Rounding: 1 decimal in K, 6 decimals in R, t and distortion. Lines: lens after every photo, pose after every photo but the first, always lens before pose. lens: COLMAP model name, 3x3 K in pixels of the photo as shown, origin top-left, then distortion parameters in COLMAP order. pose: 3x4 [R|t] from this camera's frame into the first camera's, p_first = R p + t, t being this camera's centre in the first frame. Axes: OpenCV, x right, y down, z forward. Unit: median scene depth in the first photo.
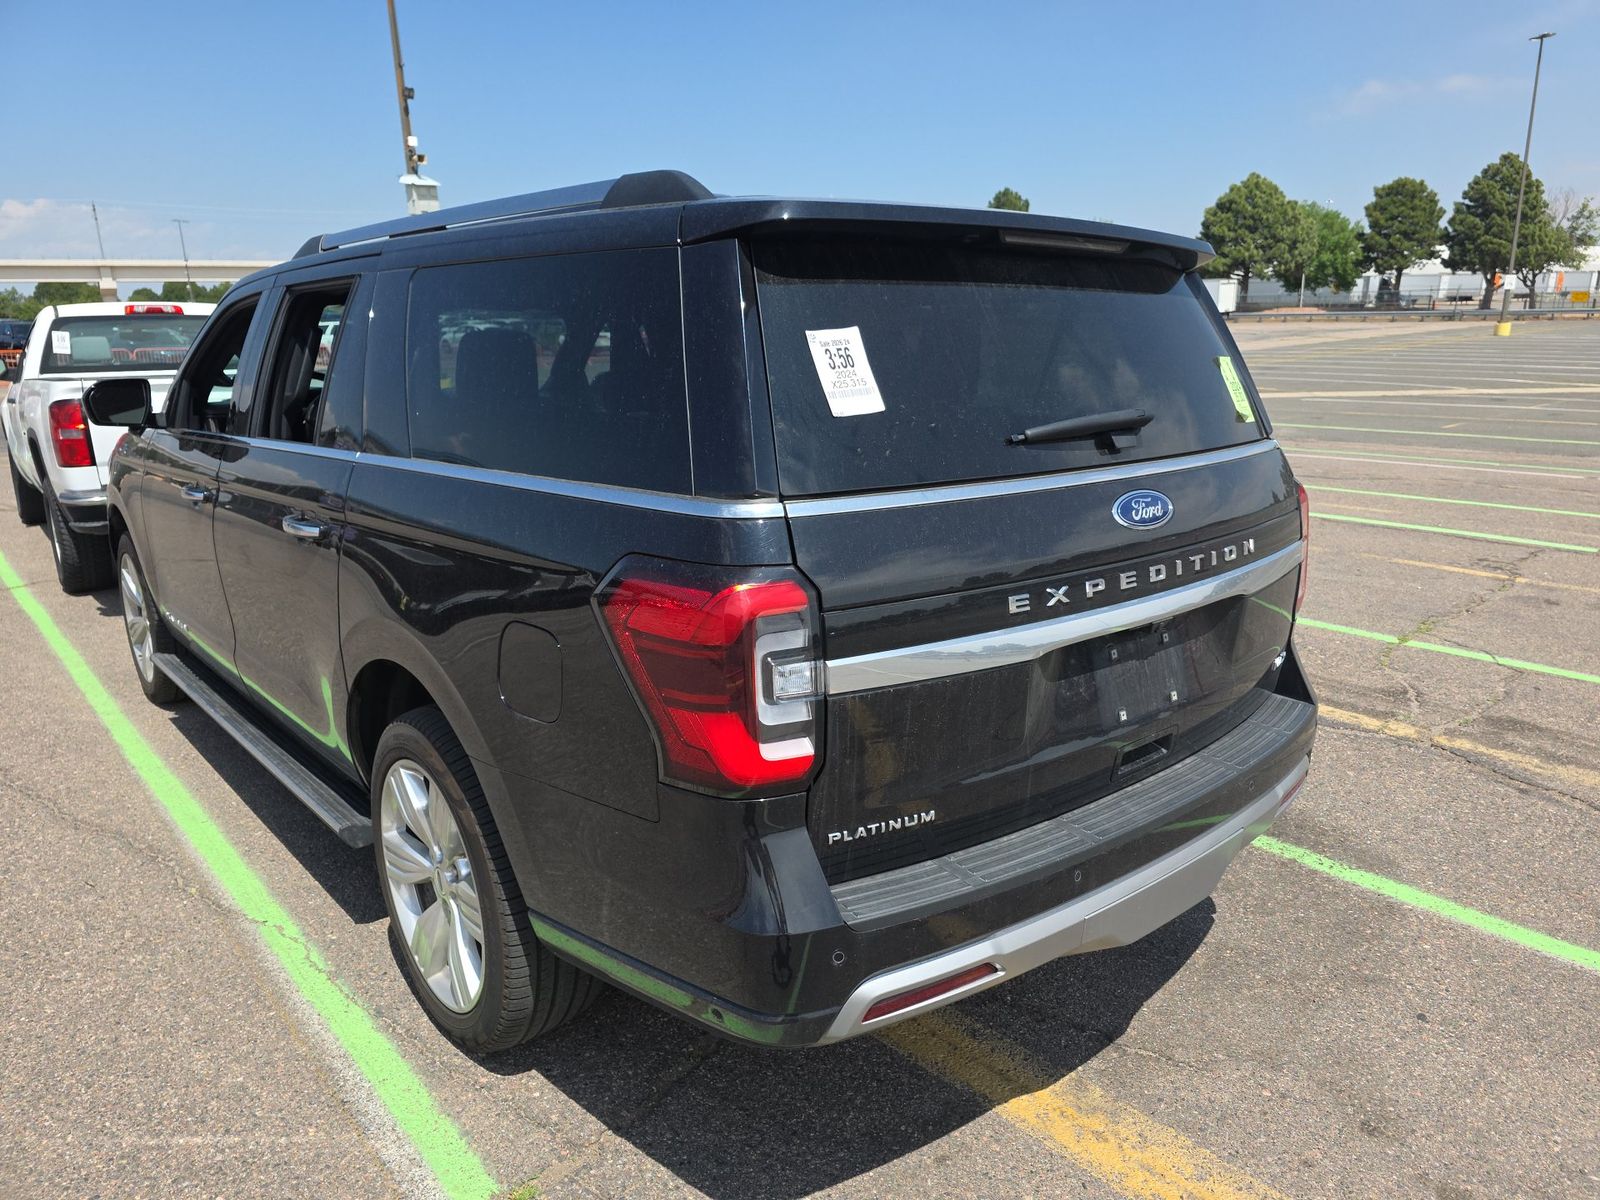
lens RADIAL K [[1074.7, 0, 802.2], [0, 1074.7, 603.8], [0, 0, 1]] dist [0.028428, -0.018828]
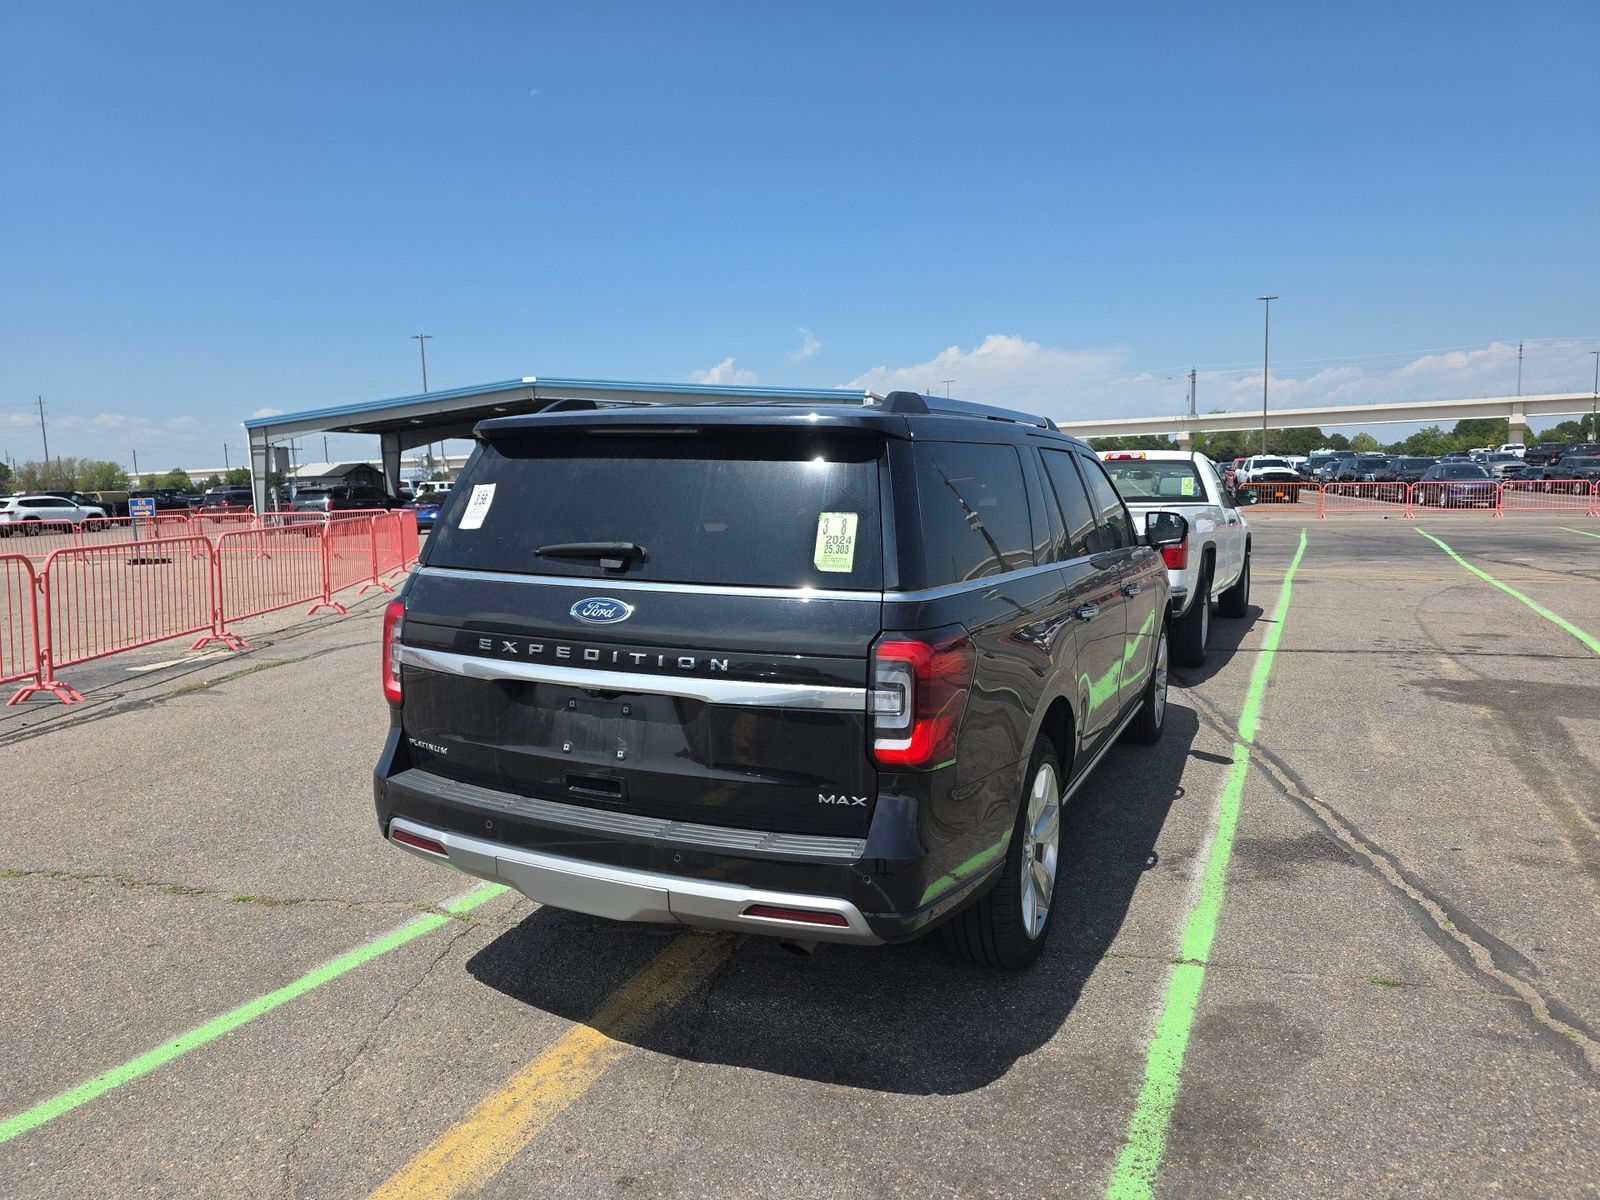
lens RADIAL K [[1074.7, 0, 804.0], [0, 1074.7, 602.0], [0, 0, 1]] dist [0.028428, -0.018828]
pose [[0.399610, 0.109410, -0.910133, 1.522837], [-0.217357, 0.975847, 0.021875, -0.165911], [0.890544, 0.189082, 0.413739, 0.572549]]
